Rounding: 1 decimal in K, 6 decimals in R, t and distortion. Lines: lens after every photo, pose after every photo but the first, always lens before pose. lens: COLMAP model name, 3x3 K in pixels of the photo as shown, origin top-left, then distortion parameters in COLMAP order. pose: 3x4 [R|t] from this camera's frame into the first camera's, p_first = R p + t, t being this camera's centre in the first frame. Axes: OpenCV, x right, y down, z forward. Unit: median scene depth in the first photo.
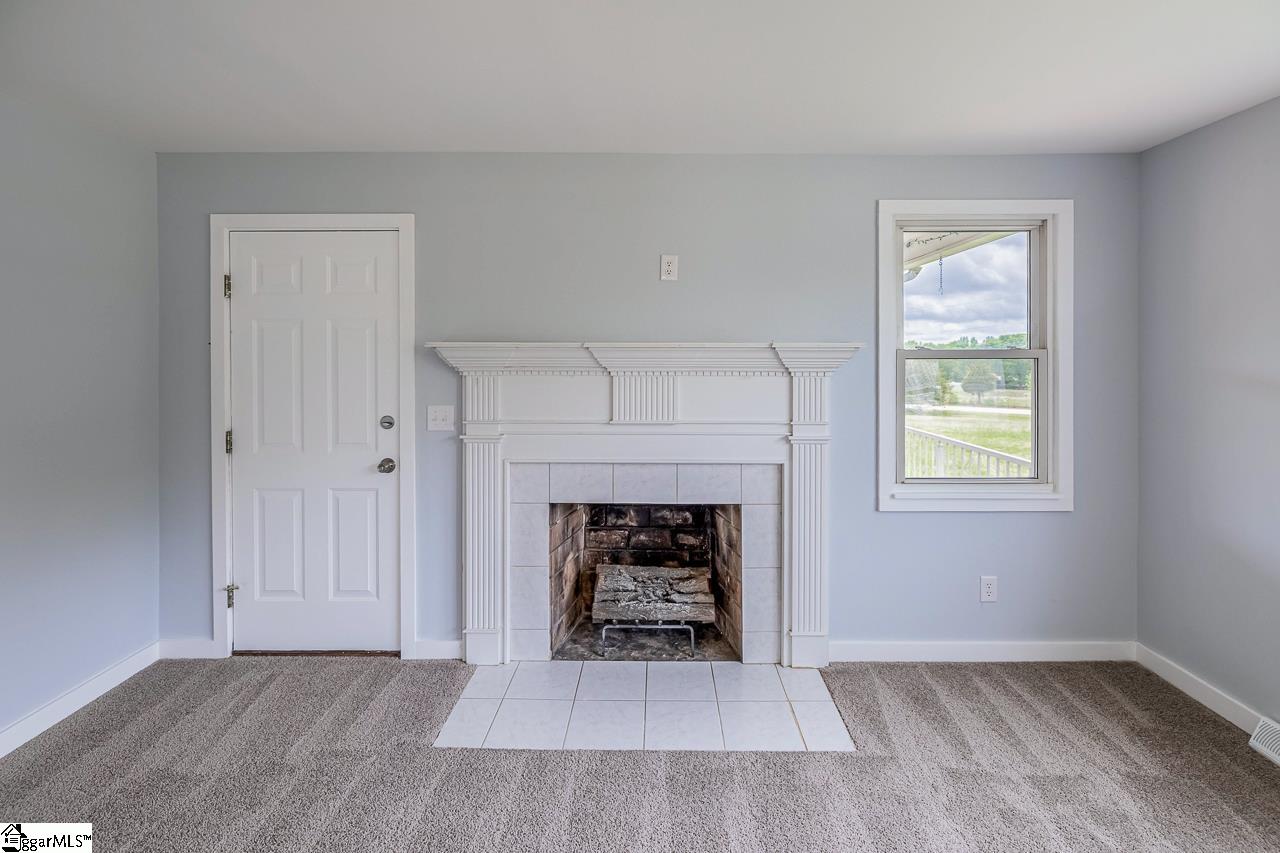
lens RADIAL K [[558.2, 0, 643.7], [0, 558.2, 358.2], [0, 0, 1]] dist [0.000499, 0.000319]
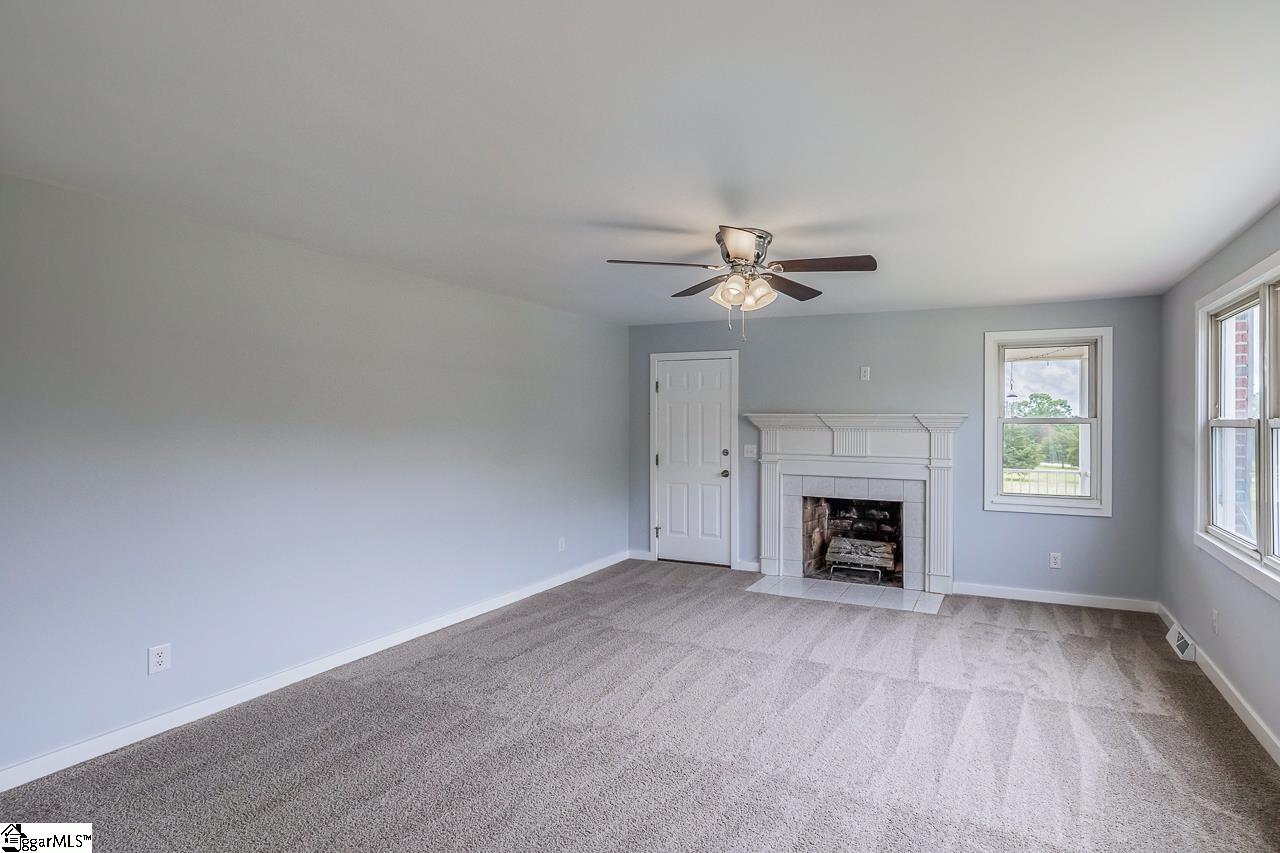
lens RADIAL K [[548.7, 0, 633.2], [0, 548.7, 422.8], [0, 0, 1]] dist [-0.000069, -0.000212]
pose [[0.828992, 0.007576, -0.559210, 0.400323], [-0.005815, 0.999971, 0.004927, -0.001808], [0.559231, -0.000832, 0.829012, -0.893721]]
